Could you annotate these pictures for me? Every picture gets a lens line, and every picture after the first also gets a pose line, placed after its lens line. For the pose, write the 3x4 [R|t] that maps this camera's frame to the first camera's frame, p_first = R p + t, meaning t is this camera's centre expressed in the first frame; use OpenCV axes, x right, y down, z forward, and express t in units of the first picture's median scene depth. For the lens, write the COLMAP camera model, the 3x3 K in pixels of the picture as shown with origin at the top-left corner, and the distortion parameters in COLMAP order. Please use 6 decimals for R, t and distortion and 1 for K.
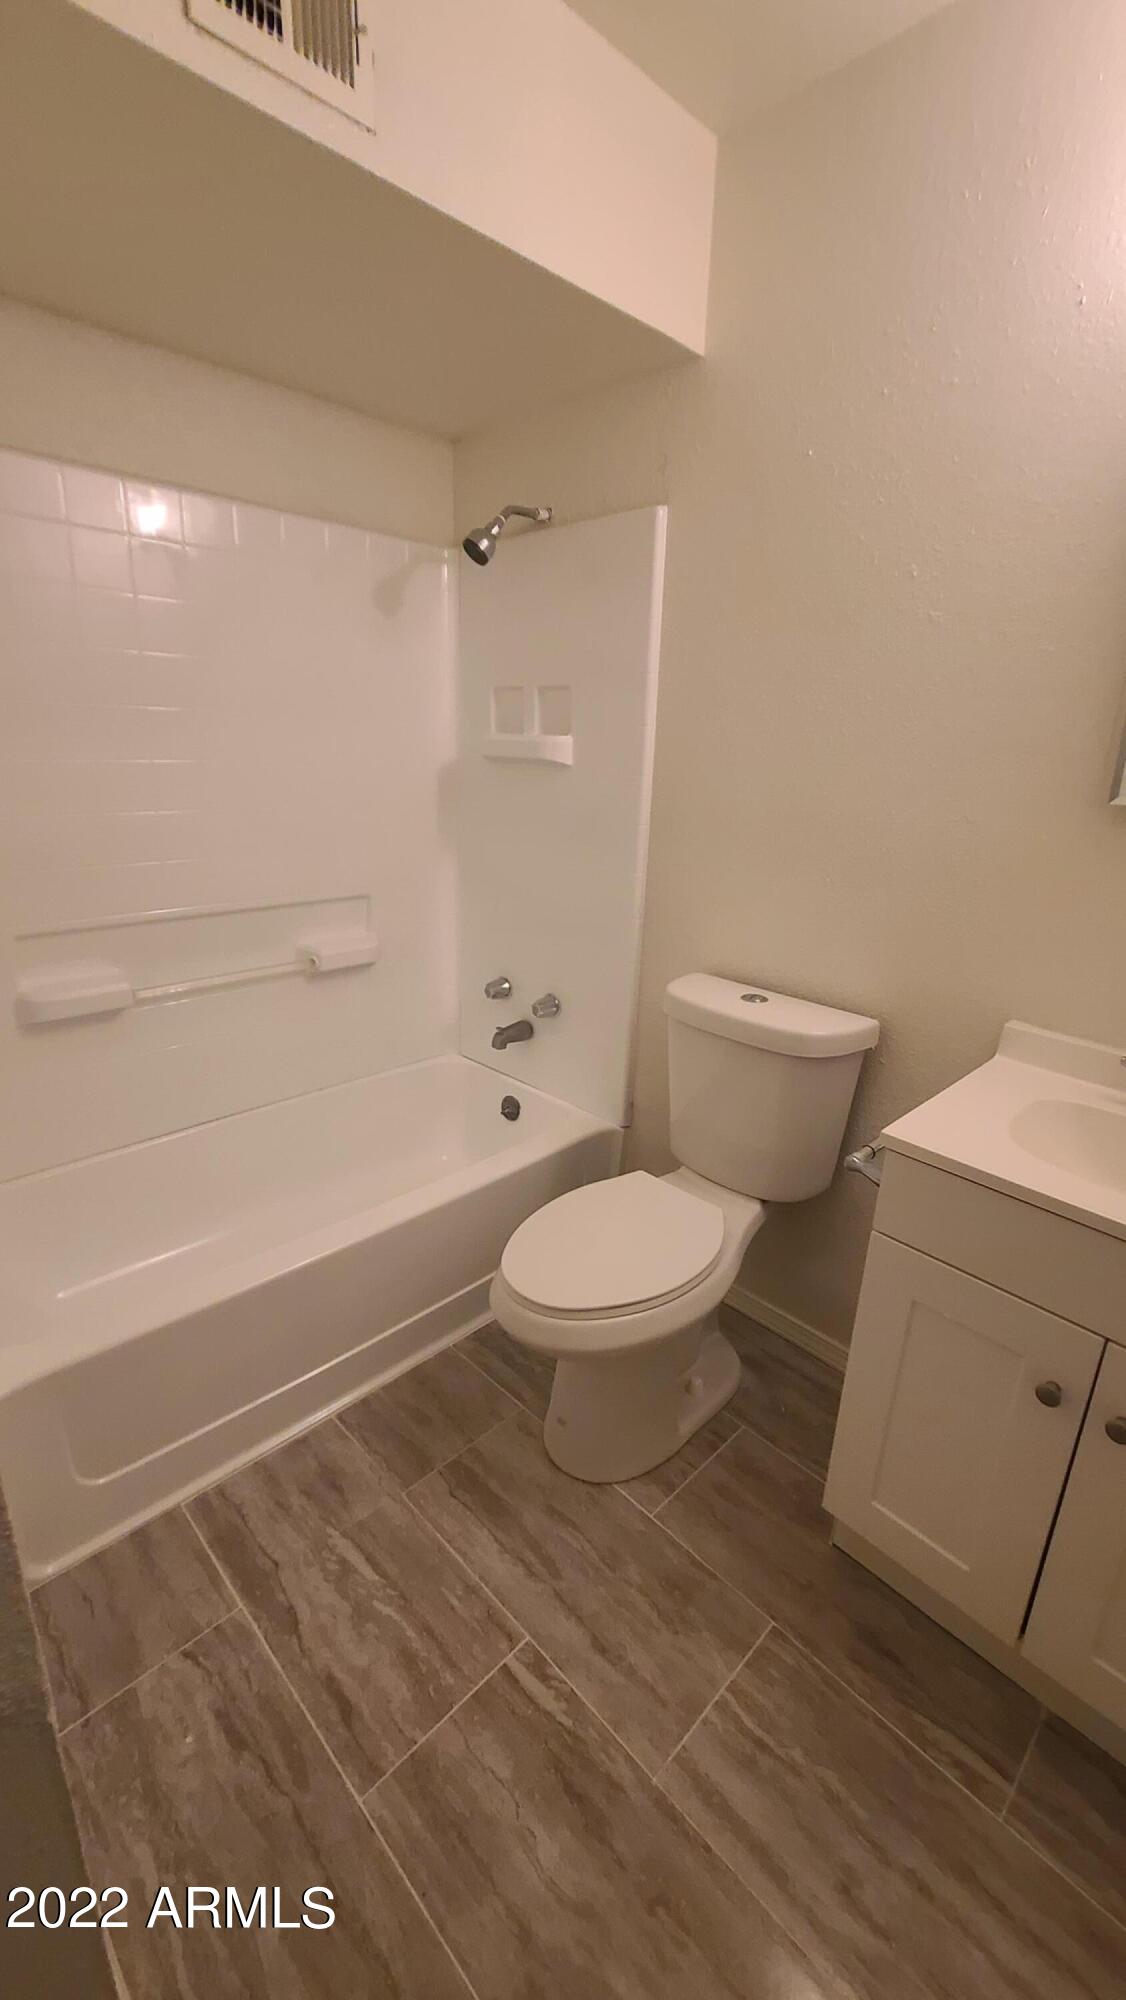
lens RADIAL K [[829.1, 0, 577.0], [0, 829.1, 997.3], [0, 0, 1]] dist [-0.000256, 0.000228]
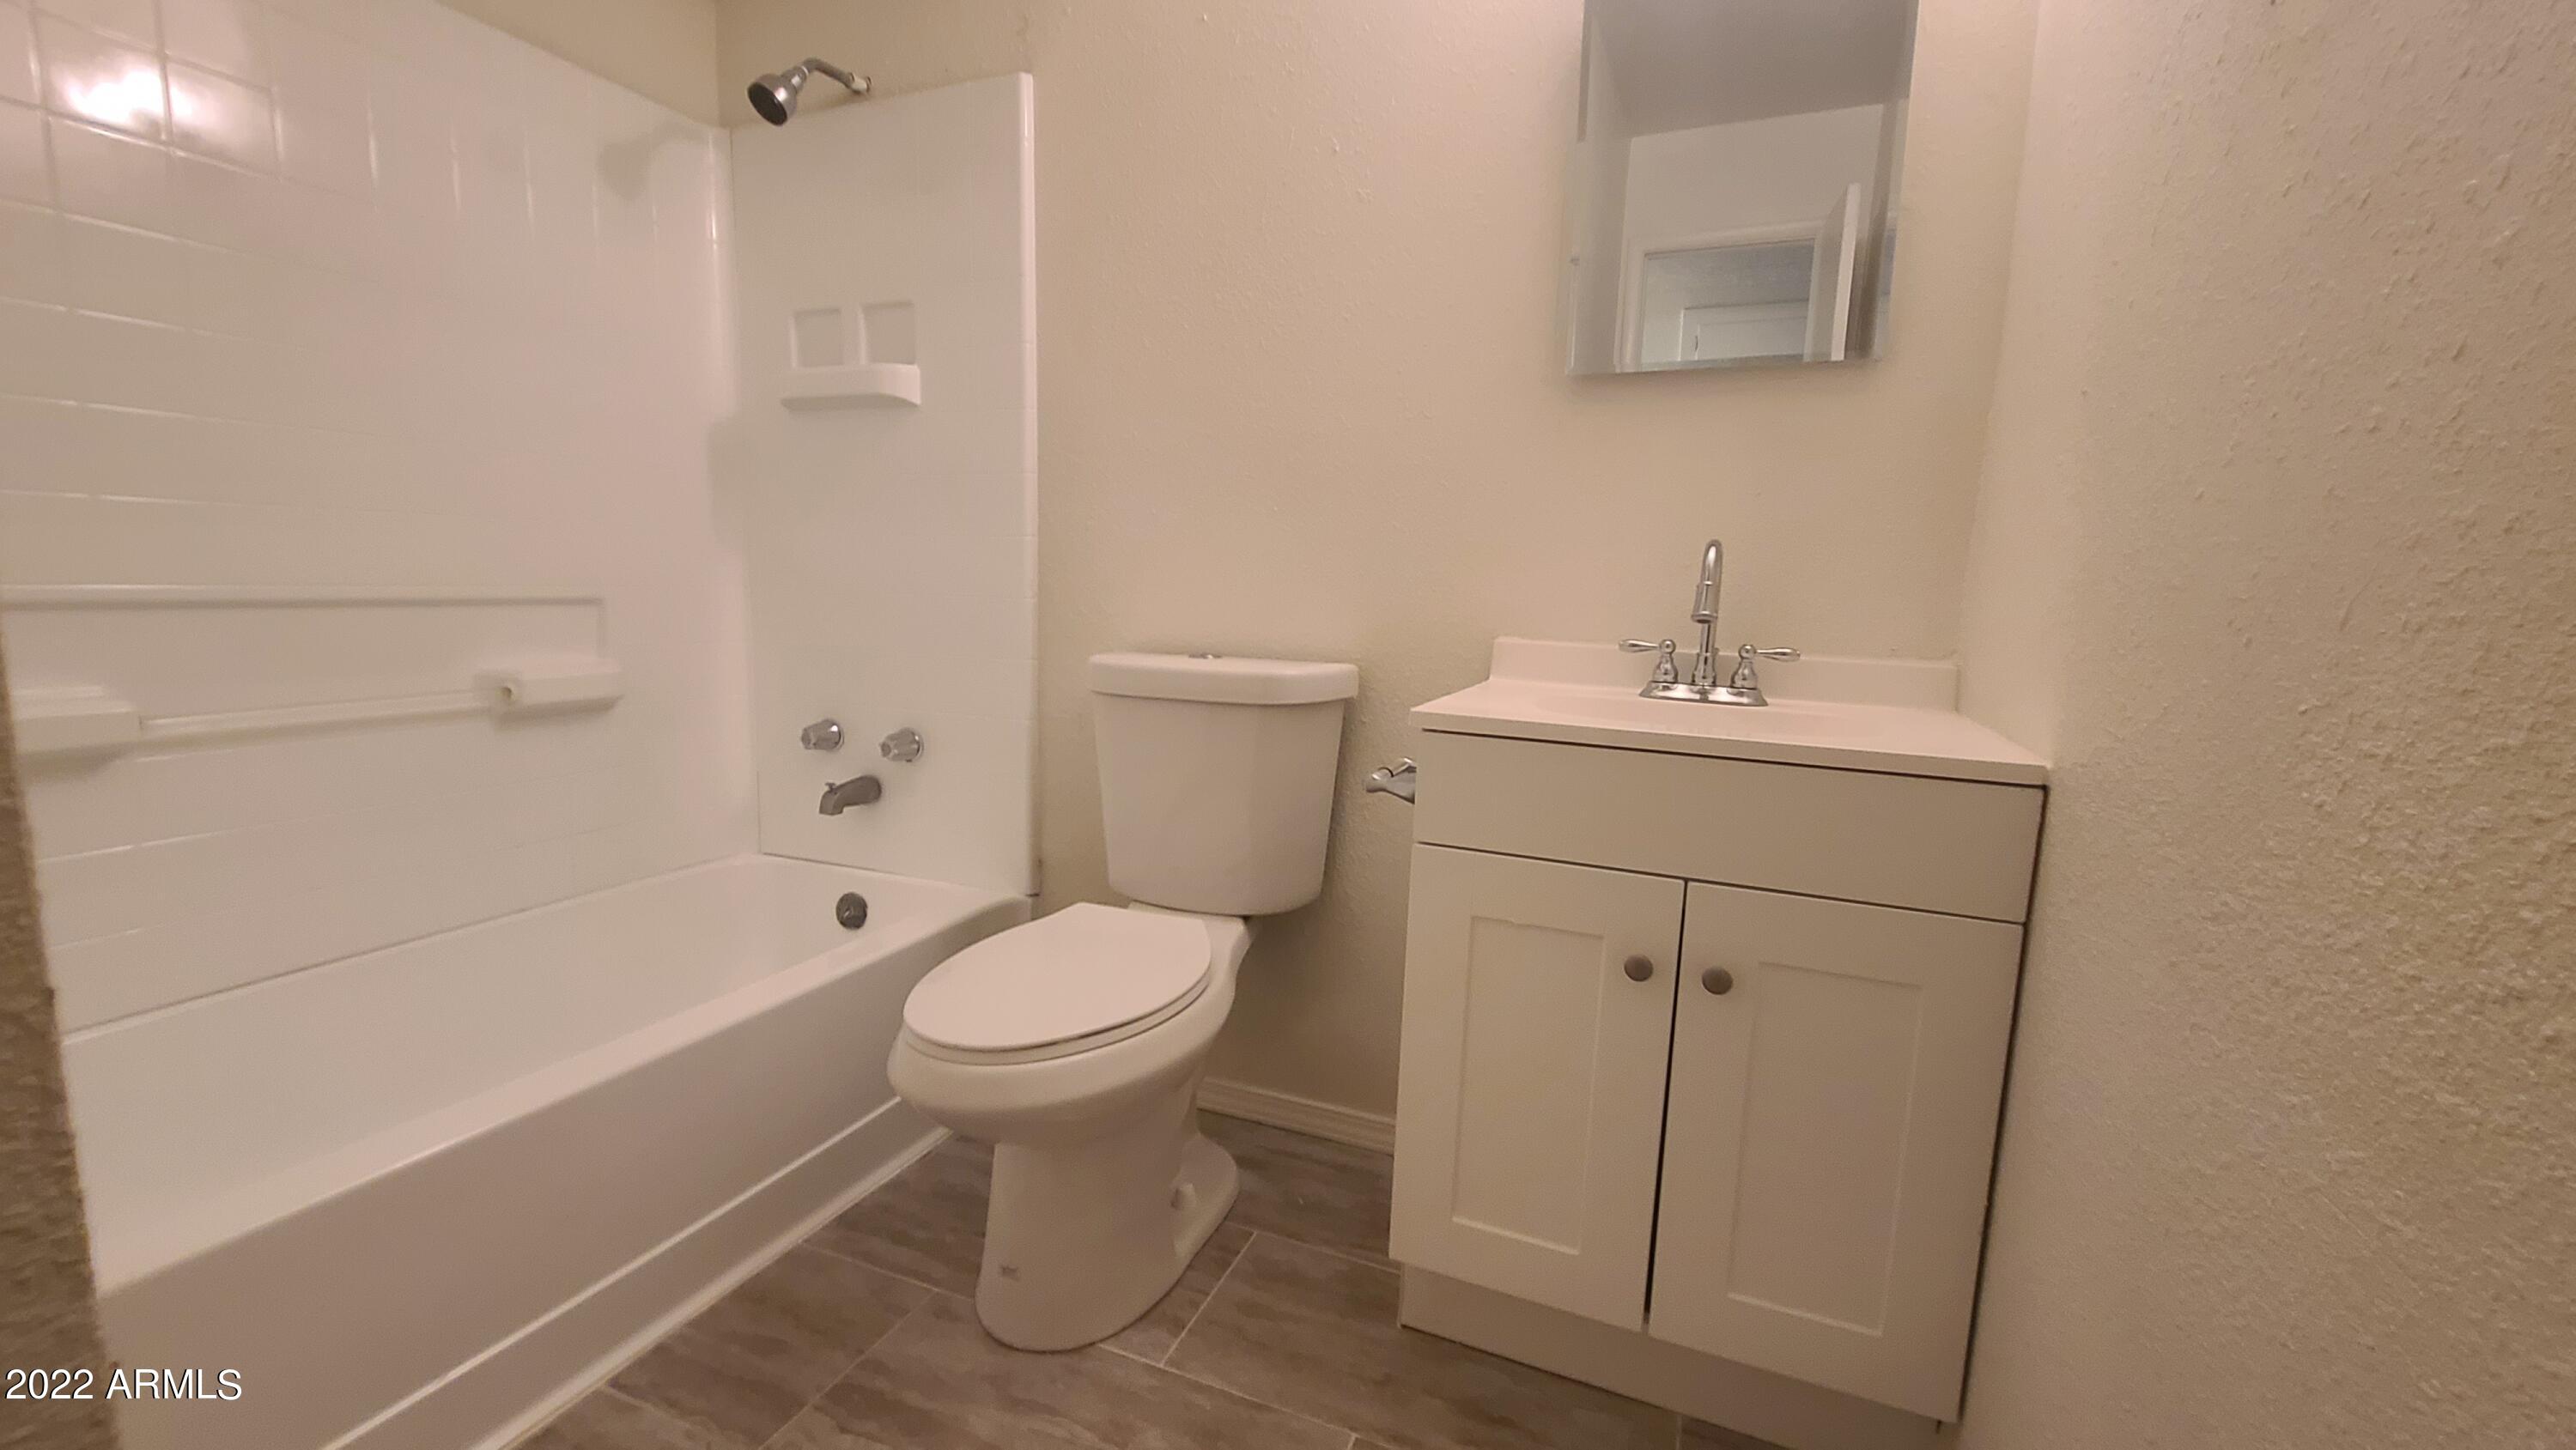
lens RADIAL K [[1067.8, 0, 1293.5], [0, 1067.8, 728.4], [0, 0, 1]] dist [-0.000256, 0.000228]
pose [[0.922580, -0.069060, 0.379576, -0.092667], [0.125423, 0.984095, -0.125799, 0.194012], [-0.364851, 0.163667, 0.916568, 0.048720]]
